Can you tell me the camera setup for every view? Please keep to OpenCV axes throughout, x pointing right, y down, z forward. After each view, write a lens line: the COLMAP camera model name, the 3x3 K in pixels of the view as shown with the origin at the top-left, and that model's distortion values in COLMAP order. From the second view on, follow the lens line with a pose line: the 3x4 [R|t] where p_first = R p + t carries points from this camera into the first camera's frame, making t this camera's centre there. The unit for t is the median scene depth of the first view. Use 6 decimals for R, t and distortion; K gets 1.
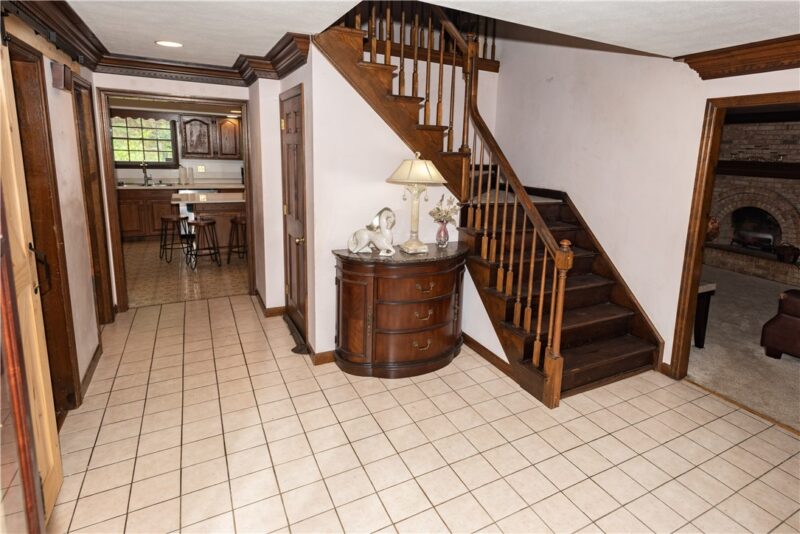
lens RADIAL K [[432.5, 0, 430.2], [0, 432.5, 225.0], [0, 0, 1]] dist [0.007954, -0.002041]
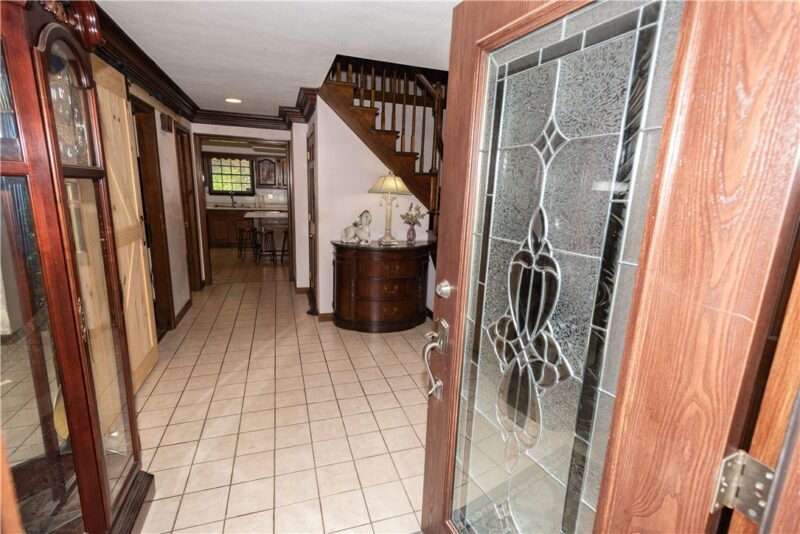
lens RADIAL K [[371.2, 0, 397.2], [0, 371.2, 267.7], [0, 0, 1]] dist [-0.000618, 0.000338]
pose [[0.979903, 0.039379, -0.195548, 0.218781], [-0.033809, 0.998924, 0.031743, 0.095341], [0.196587, -0.024494, 0.980180, -0.150924]]
